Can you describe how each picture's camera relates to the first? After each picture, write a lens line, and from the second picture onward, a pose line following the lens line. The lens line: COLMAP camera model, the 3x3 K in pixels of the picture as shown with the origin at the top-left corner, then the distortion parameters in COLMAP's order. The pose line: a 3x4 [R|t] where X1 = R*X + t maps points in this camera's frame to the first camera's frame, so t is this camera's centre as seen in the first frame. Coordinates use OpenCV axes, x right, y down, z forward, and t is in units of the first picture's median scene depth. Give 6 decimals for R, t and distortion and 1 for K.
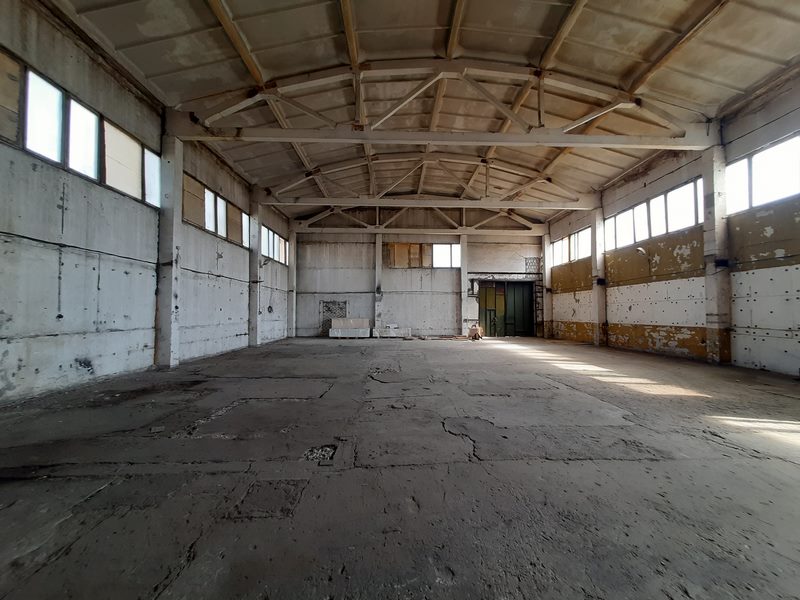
lens RADIAL K [[315.2, 0, 406.9], [0, 315.2, 300.8], [0, 0, 1]] dist [-0.002852, 0.001408]
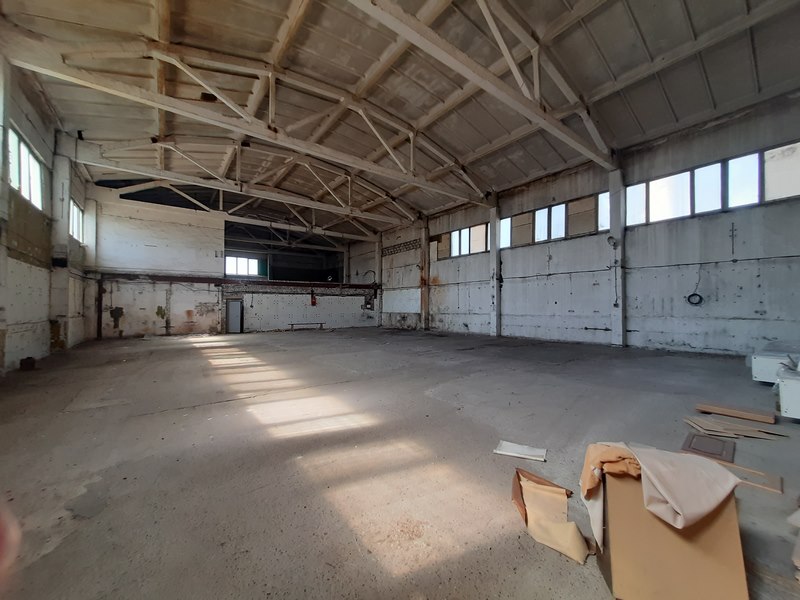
lens RADIAL K [[315.2, 0, 408.0], [0, 315.2, 299.5], [0, 0, 1]] dist [-0.002852, 0.001408]
pose [[-0.810819, -0.011467, -0.585185, 0.489992], [0.026065, 0.998109, -0.055675, 0.061107], [0.584716, -0.060395, -0.808986, 1.516442]]
